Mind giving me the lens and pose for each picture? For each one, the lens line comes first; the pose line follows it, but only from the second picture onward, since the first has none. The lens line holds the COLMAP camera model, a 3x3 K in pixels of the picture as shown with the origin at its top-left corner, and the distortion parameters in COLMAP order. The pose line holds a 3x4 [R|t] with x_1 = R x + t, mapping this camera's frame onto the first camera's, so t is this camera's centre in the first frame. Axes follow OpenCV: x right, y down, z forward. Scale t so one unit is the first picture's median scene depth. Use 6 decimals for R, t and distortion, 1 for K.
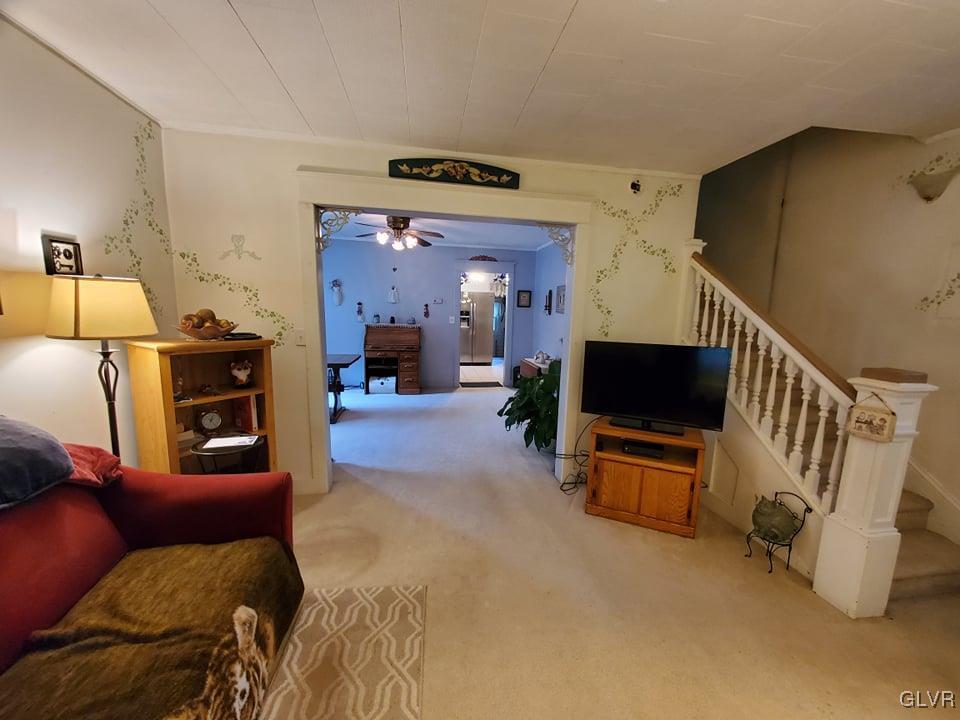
lens RADIAL K [[378.5, 0, 487.3], [0, 378.5, 370.6], [0, 0, 1]] dist [0.001287, -0.003233]
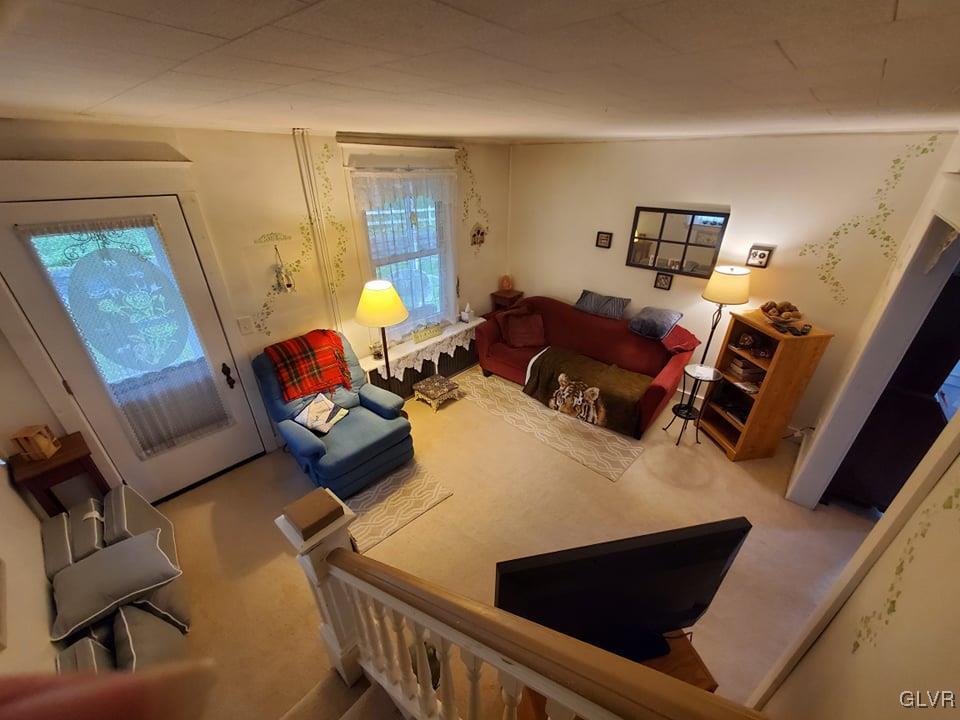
lens RADIAL K [[378.5, 0, 487.3], [0, 378.5, 370.6], [0, 0, 1]] dist [0.001287, -0.003233]
pose [[-0.774393, 0.274347, -0.570130, 0.325799], [-0.129107, 0.813622, 0.566878, -0.204271], [0.619392, 0.512595, -0.594643, 0.435563]]
